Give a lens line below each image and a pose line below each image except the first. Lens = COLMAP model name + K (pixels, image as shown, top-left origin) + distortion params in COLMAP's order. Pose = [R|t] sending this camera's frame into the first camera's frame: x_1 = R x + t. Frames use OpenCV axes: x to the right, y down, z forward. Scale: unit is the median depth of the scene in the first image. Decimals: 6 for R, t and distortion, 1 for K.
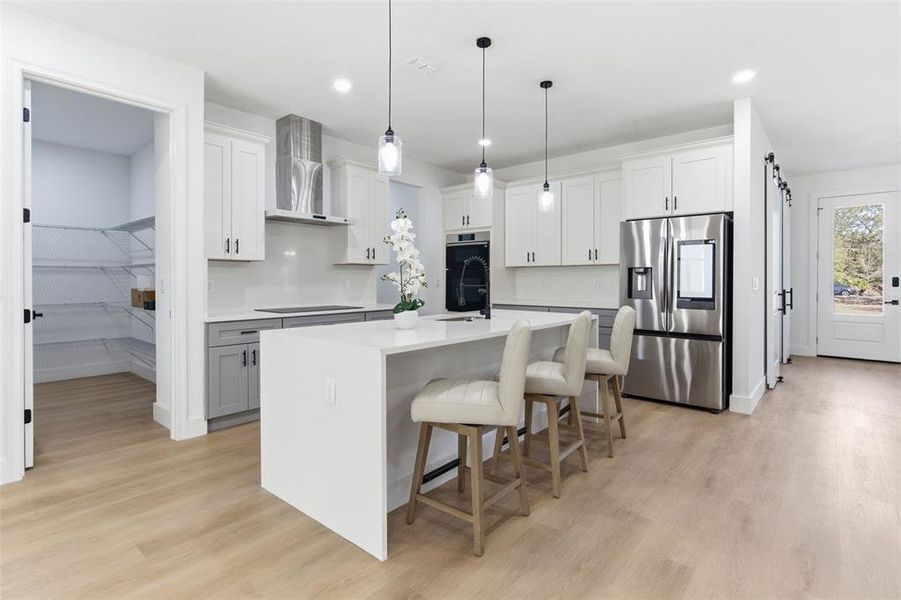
lens RADIAL K [[437.7, 0, 445.8], [0, 437.7, 282.3], [0, 0, 1]] dist [0.008044, -0.001935]
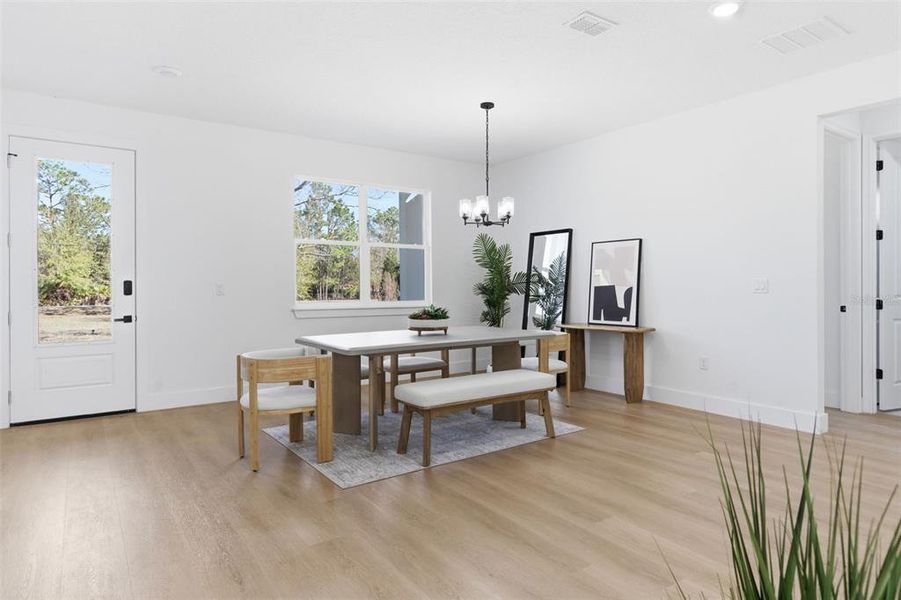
lens RADIAL K [[539.4, 0, 451.3], [0, 539.4, 284.4], [0, 0, 1]] dist [0.009781, -0.001707]
pose [[0.248024, -0.000320, 0.968754, 0.511026], [0.011880, 0.999926, -0.002711, 0.002815], [-0.968681, 0.012181, 0.248010, 0.473685]]
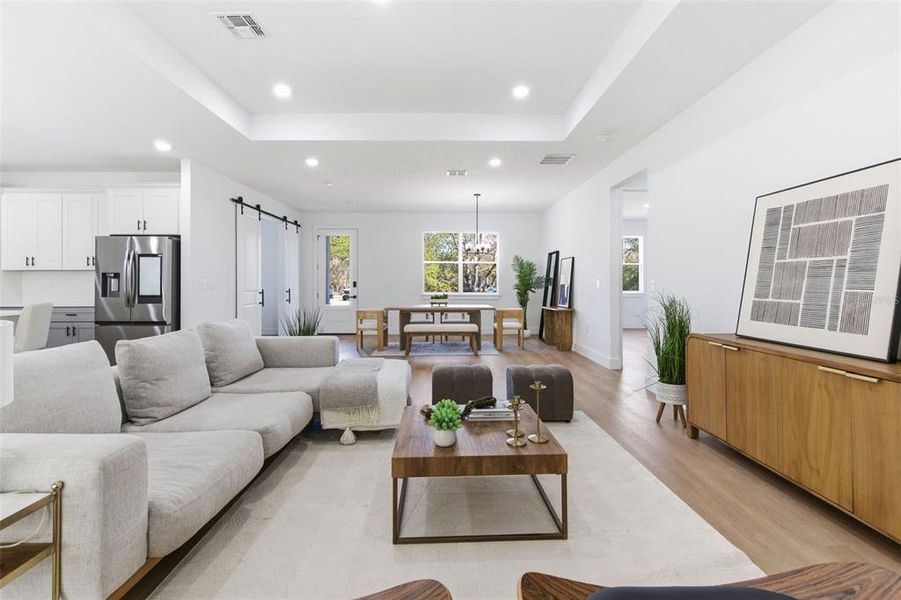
lens RADIAL K [[418.8, 0, 449.1], [0, 418.8, 280.3], [0, 0, 1]] dist [0.005381, -0.001002]
pose [[0.749828, 0.004415, 0.661618, 0.361796], [0.007059, 0.999867, -0.014672, 0.013036], [-0.661595, 0.015672, 0.749698, -0.560498]]
